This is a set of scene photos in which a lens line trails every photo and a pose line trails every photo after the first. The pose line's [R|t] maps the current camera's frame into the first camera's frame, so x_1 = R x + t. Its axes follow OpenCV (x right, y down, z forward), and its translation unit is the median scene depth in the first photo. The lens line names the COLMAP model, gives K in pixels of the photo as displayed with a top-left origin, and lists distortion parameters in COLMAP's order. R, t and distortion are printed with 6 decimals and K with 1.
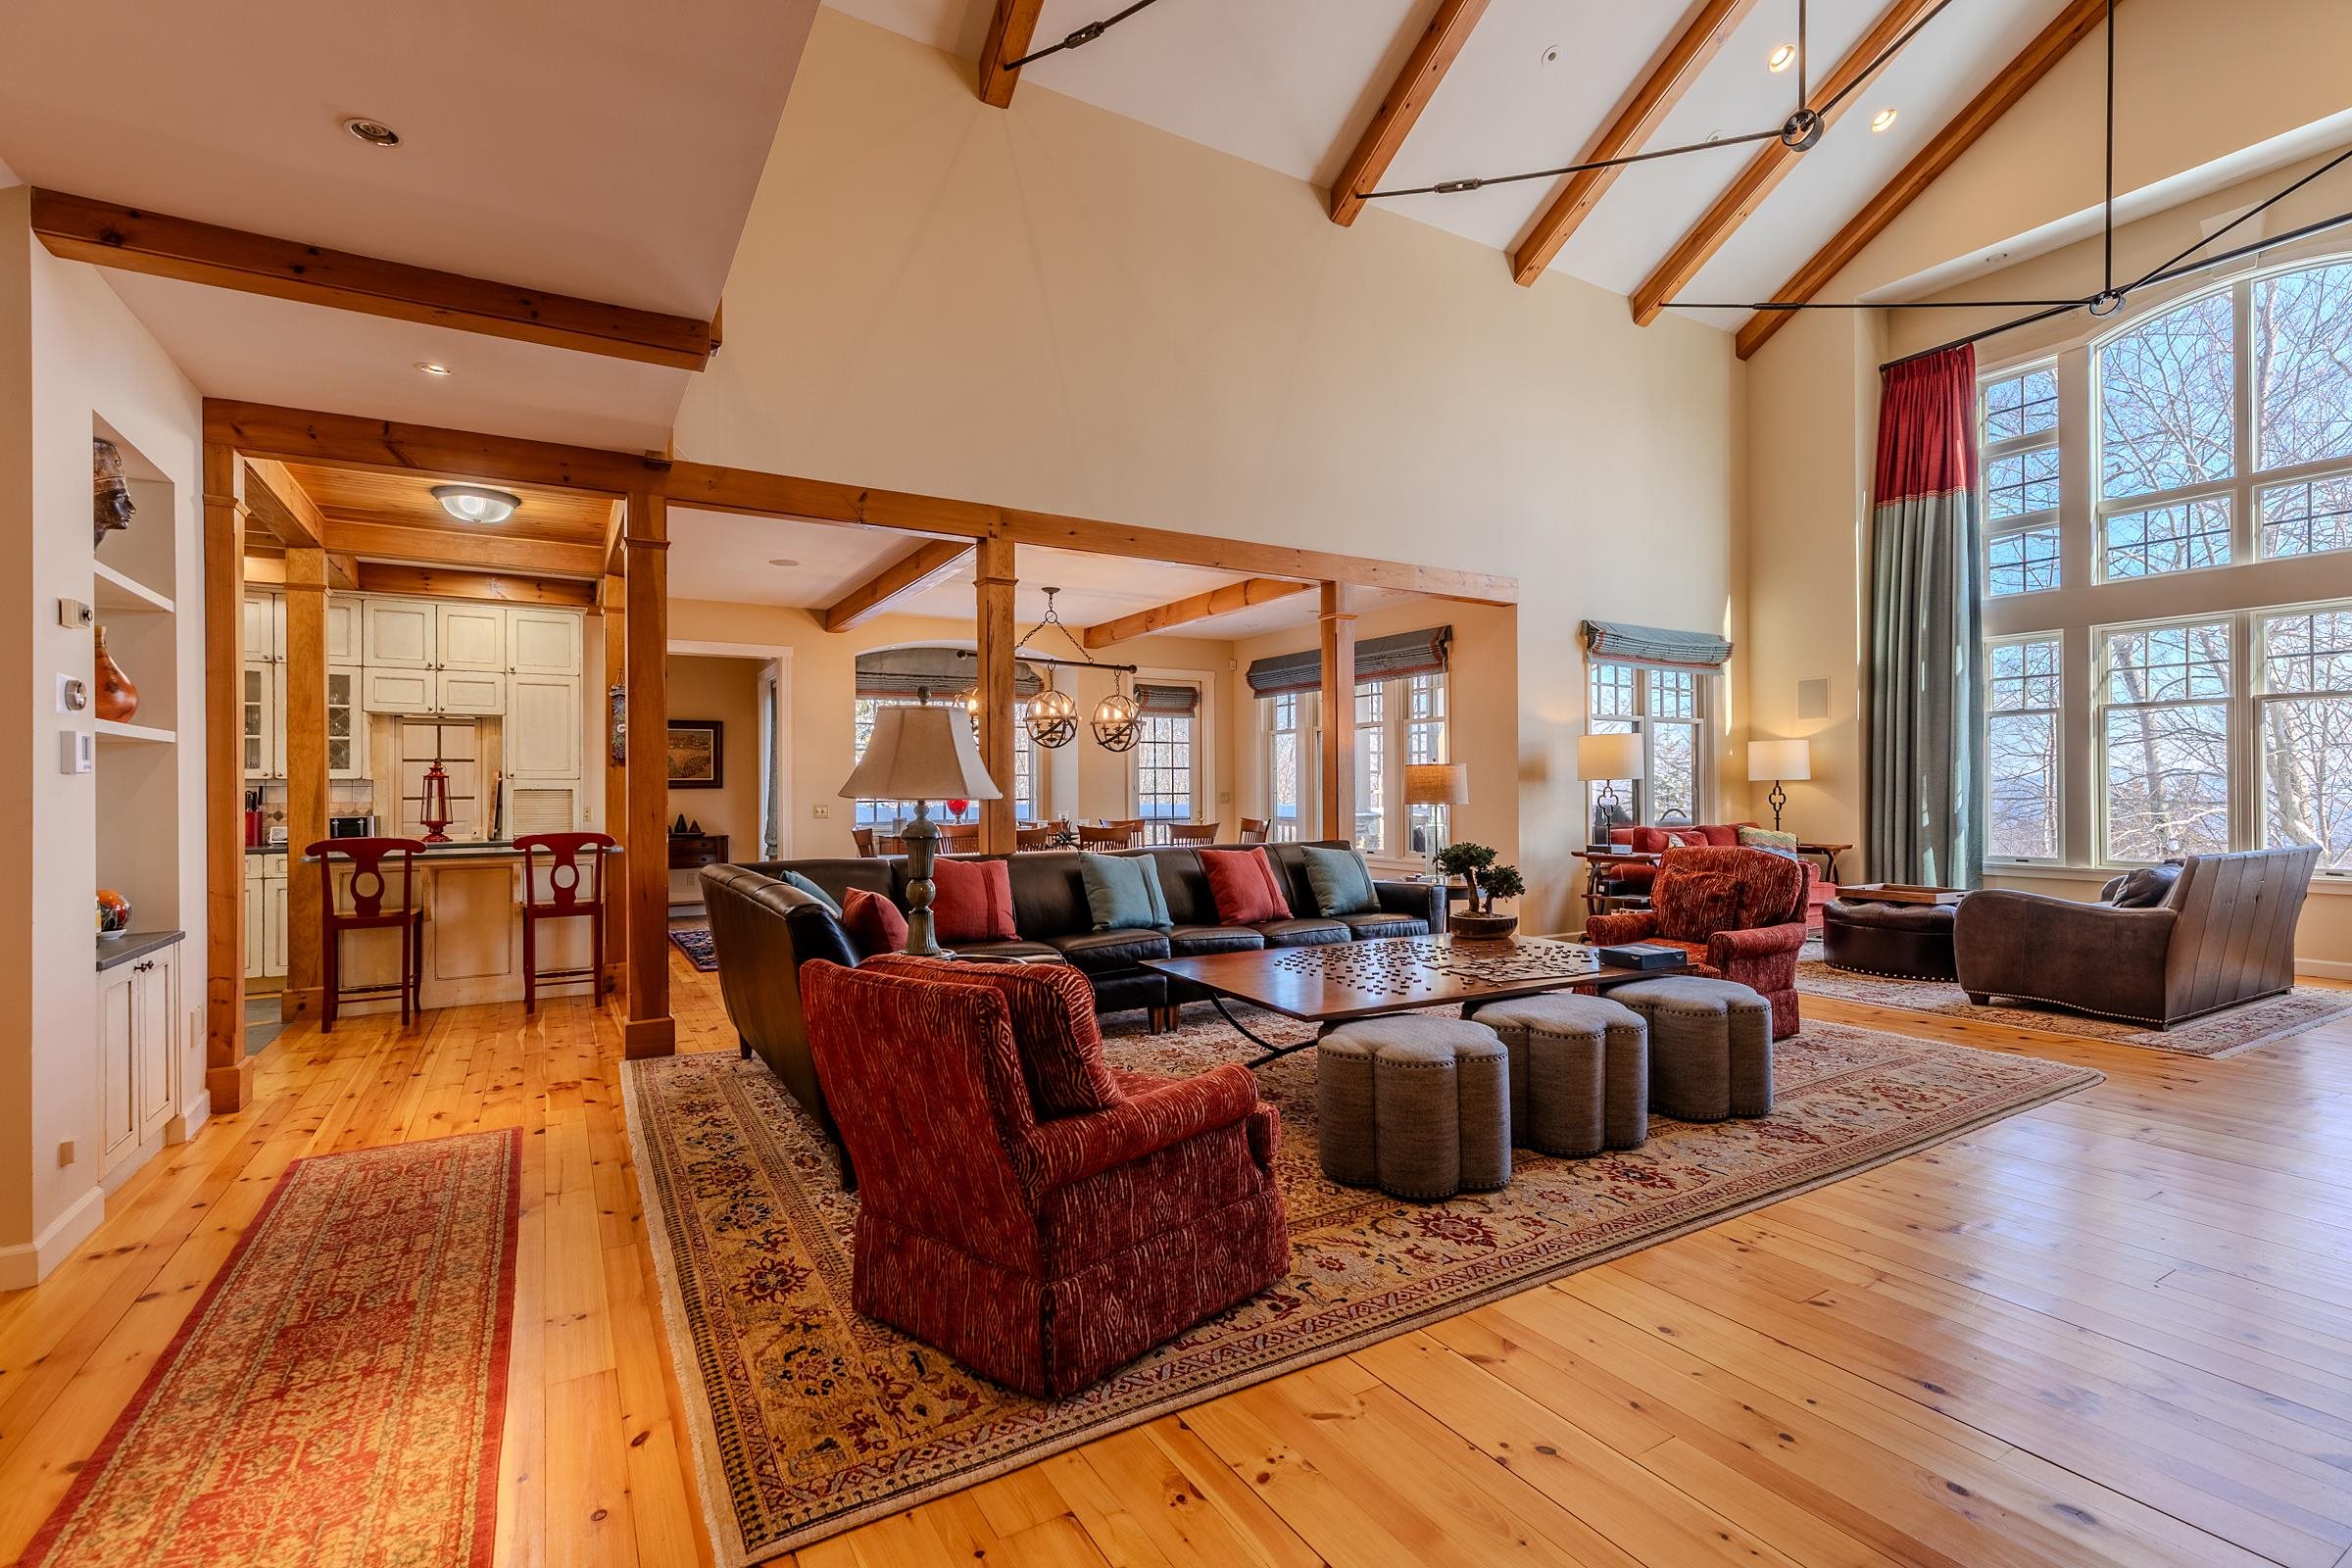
lens RADIAL K [[1040.2, 0, 1183.1], [0, 1040.2, 842.0], [0, 0, 1]] dist [0.009552, 0.000253]
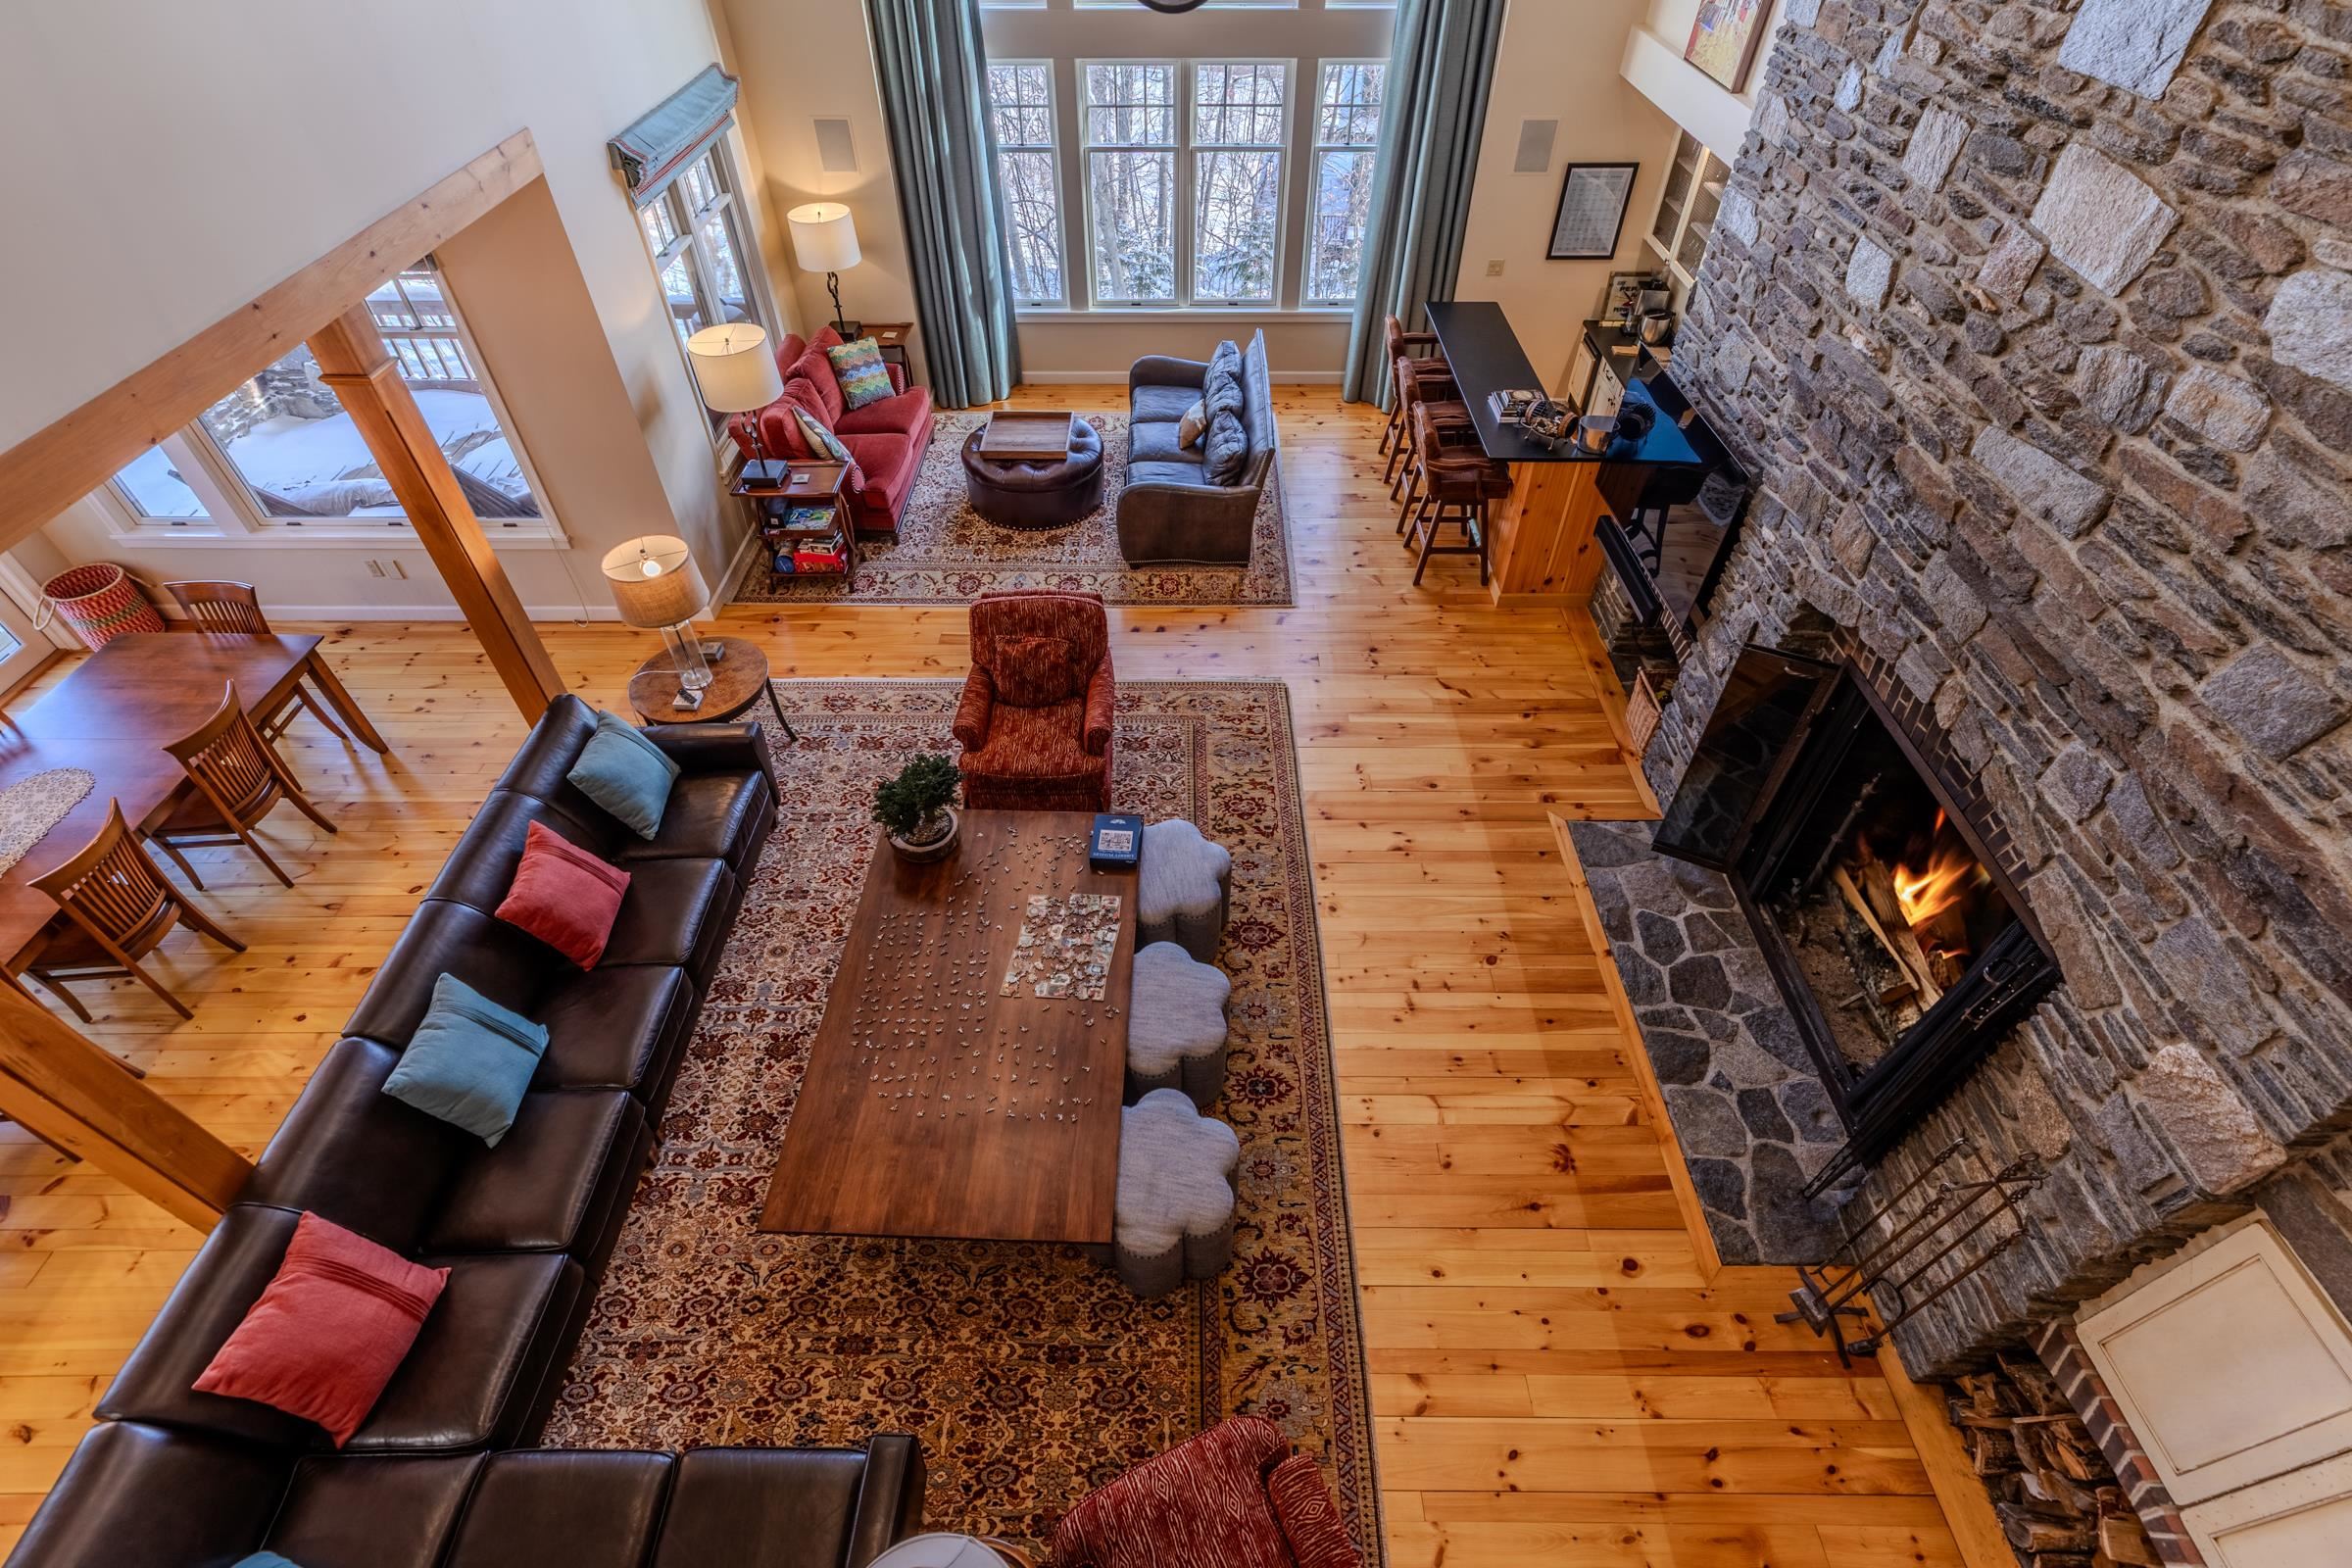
lens RADIAL K [[1040.2, 0, 1183.1], [0, 1040.2, 842.0], [0, 0, 1]] dist [0.009552, 0.000253]
pose [[0.524794, -0.611618, 0.592043, -0.111855], [0.040593, 0.712706, 0.700288, -0.439554], [-0.850261, -0.343474, 0.398851, 0.347118]]
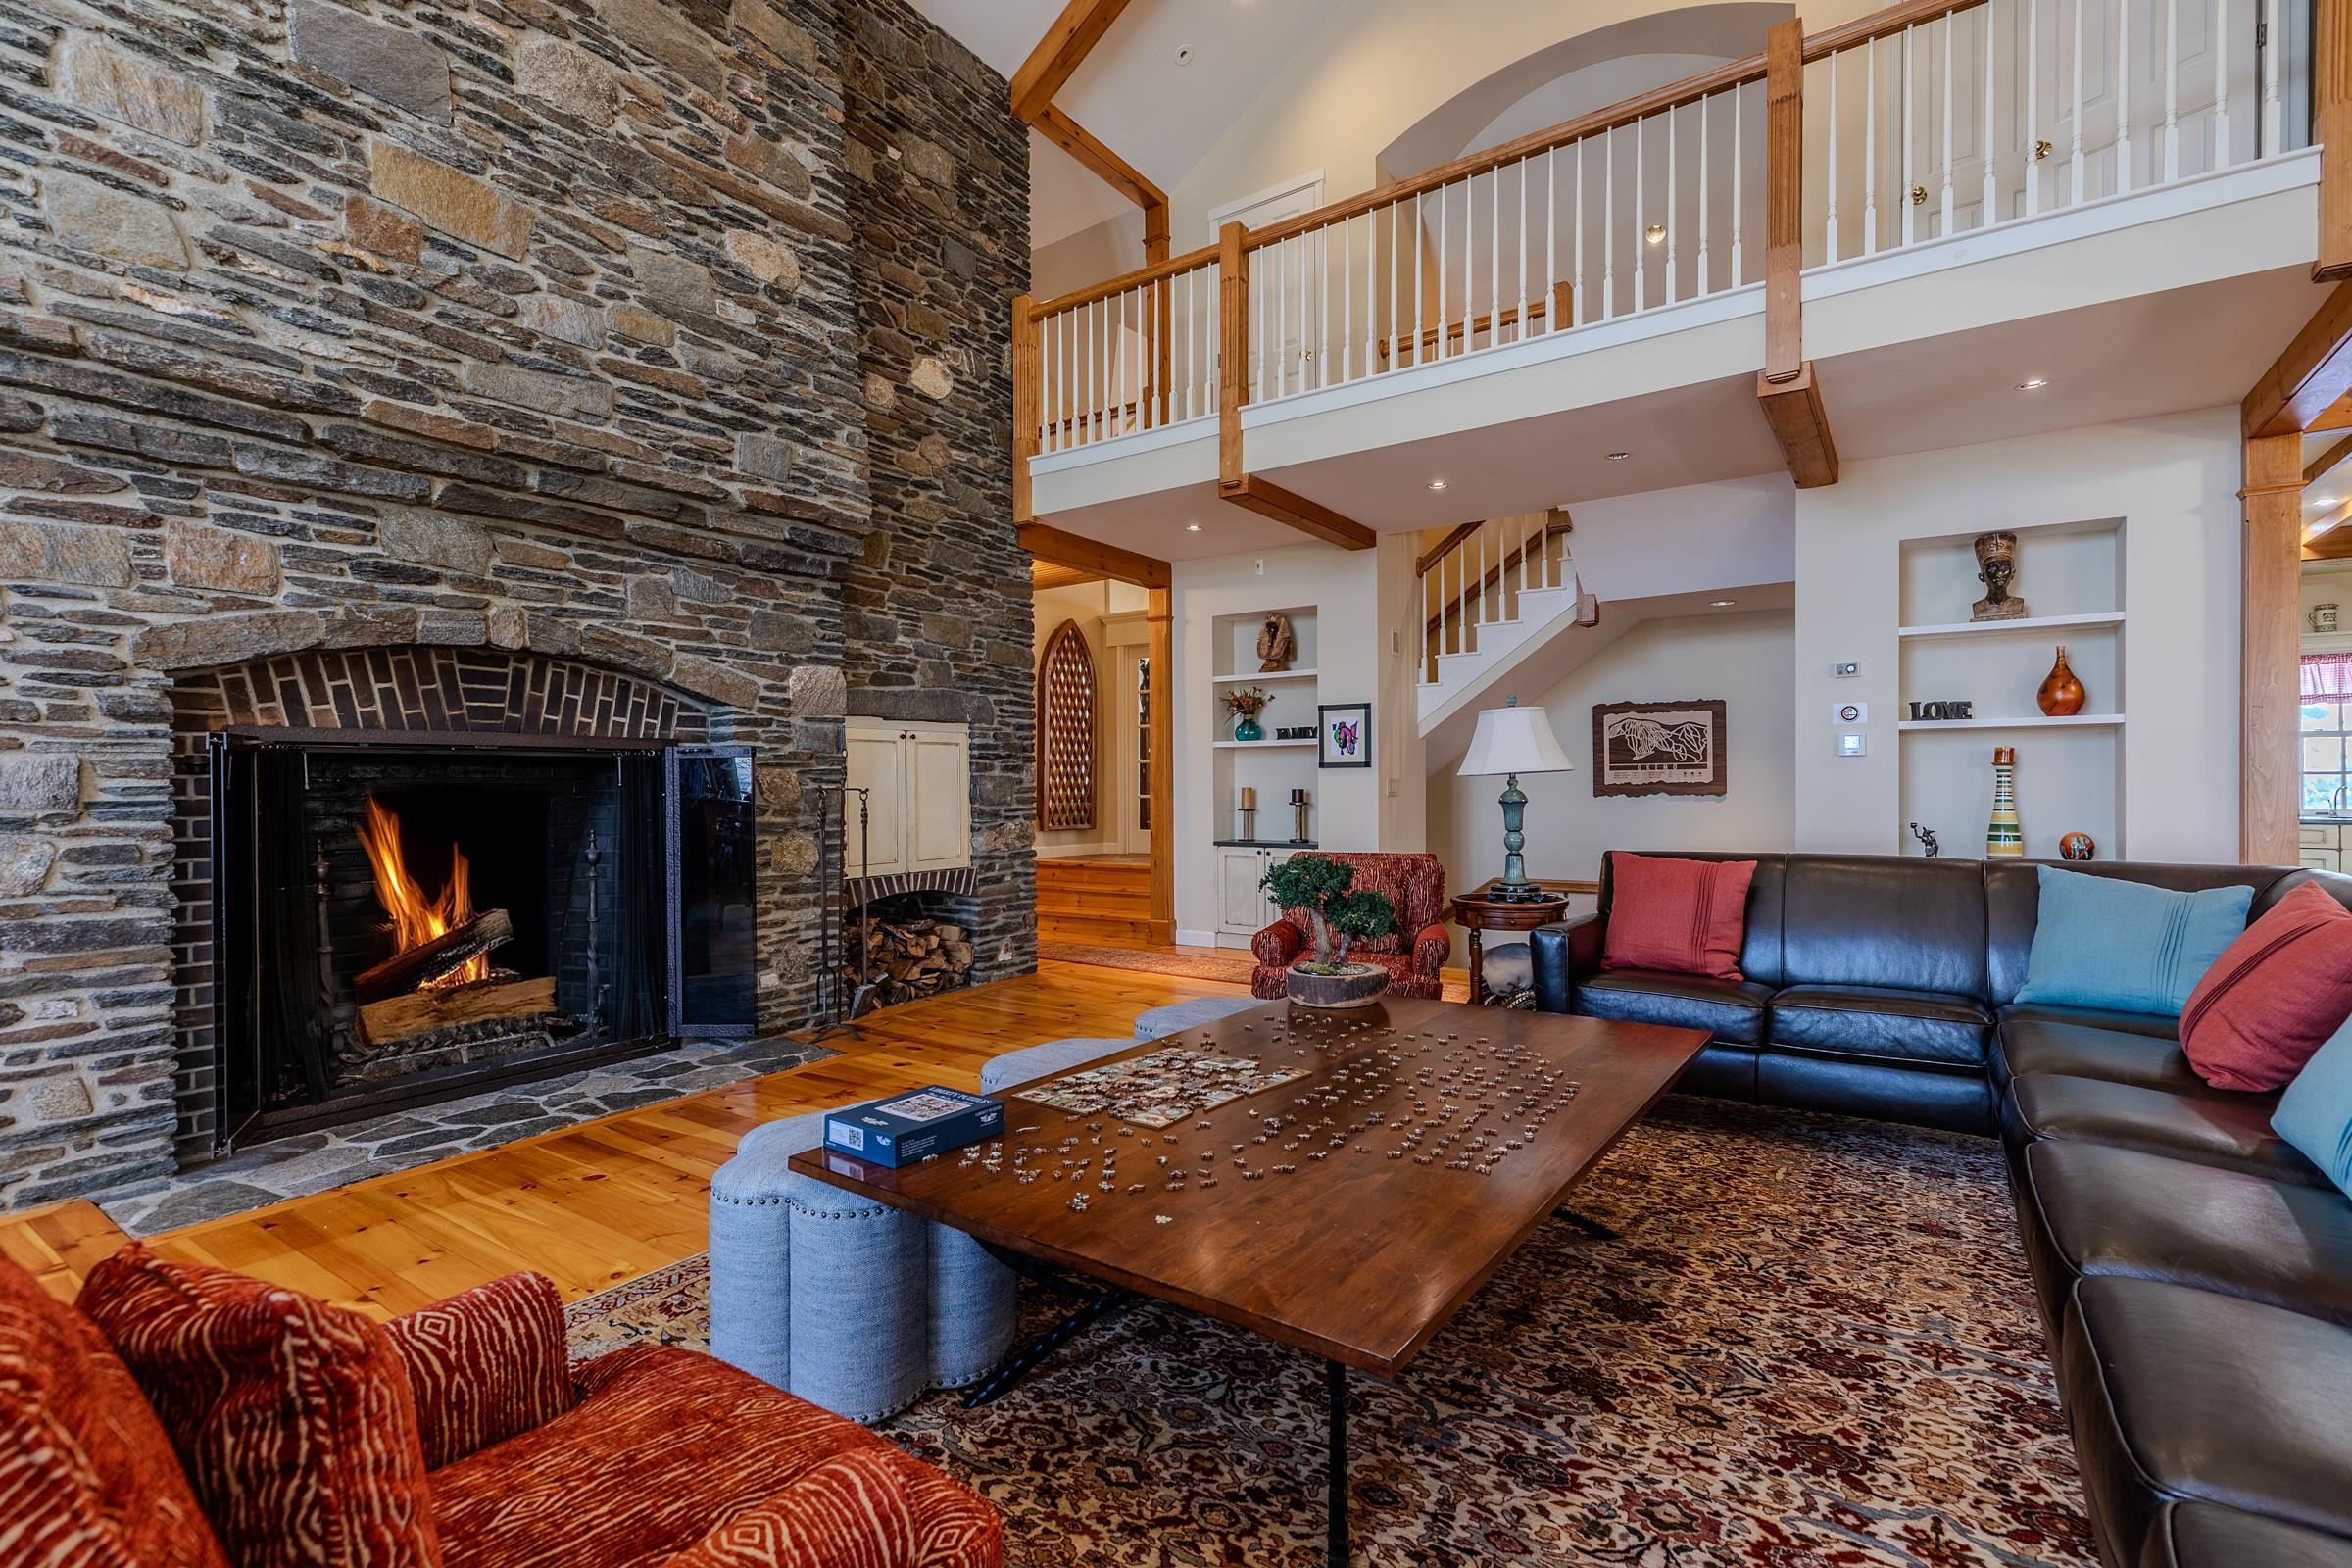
lens RADIAL K [[1103.0, 0, 1141.1], [0, 1103.0, 868.1], [0, 0, 1]] dist [-0.000479, -0.000009]
pose [[-0.923515, 0.042400, -0.381211, 0.360434], [-0.006820, 0.991899, 0.126846, -0.044788], [0.383501, 0.119745, -0.915745, 1.002733]]
